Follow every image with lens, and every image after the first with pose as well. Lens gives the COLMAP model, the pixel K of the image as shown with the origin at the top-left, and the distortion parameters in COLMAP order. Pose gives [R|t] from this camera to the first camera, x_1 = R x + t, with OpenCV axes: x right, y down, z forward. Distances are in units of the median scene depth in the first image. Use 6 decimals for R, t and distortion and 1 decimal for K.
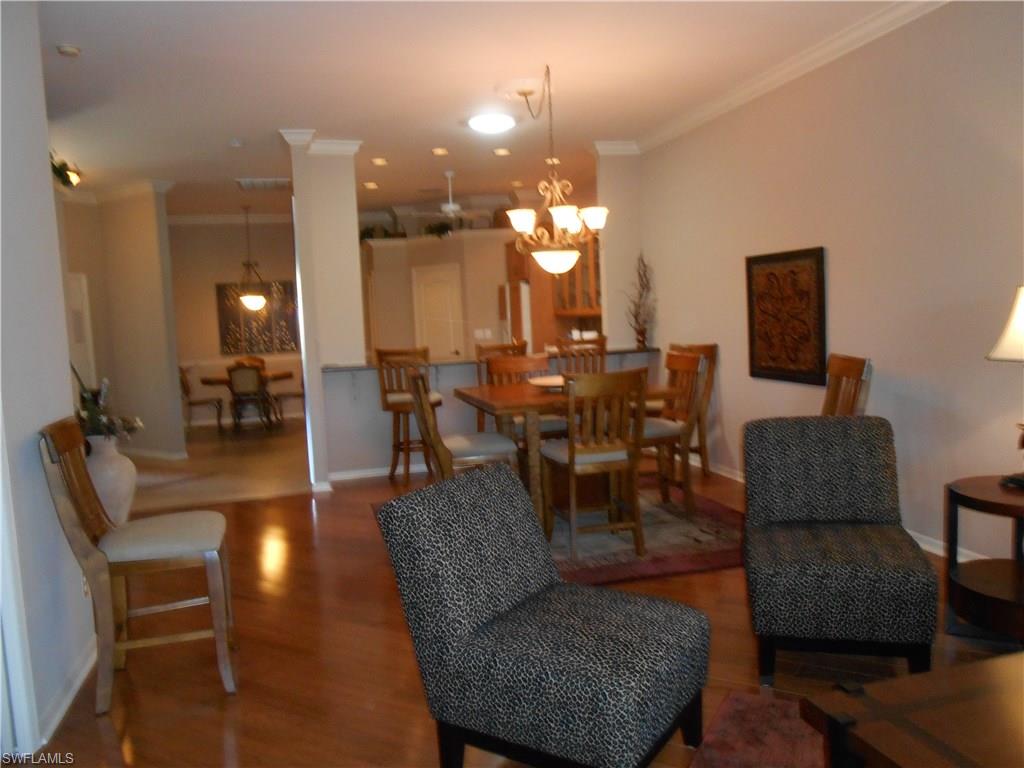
lens RADIAL K [[792.6, 0, 508.5], [0, 792.6, 385.1], [0, 0, 1]] dist [-0.044391, 0.069117]
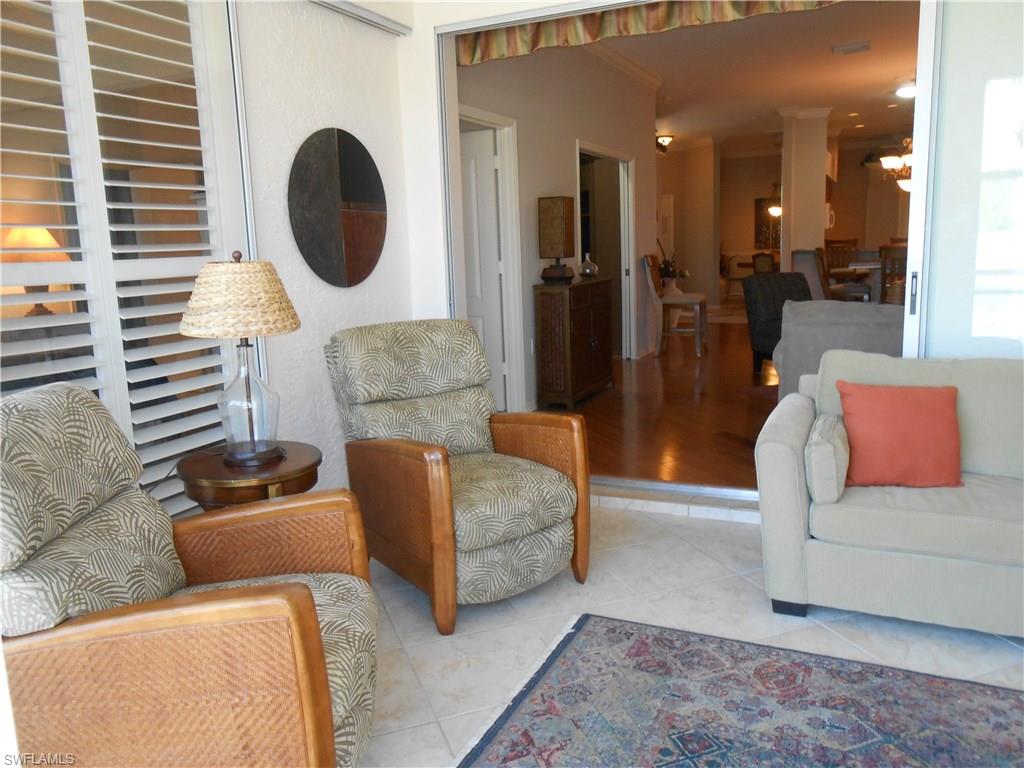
lens RADIAL K [[792.6, 0, 508.5], [0, 792.6, 385.1], [0, 0, 1]] dist [-0.044391, 0.069117]
pose [[0.764379, 0.123627, -0.632804, 0.257259], [-0.051676, 0.990035, 0.130997, 0.047317], [0.642693, -0.067431, 0.763151, -0.443117]]
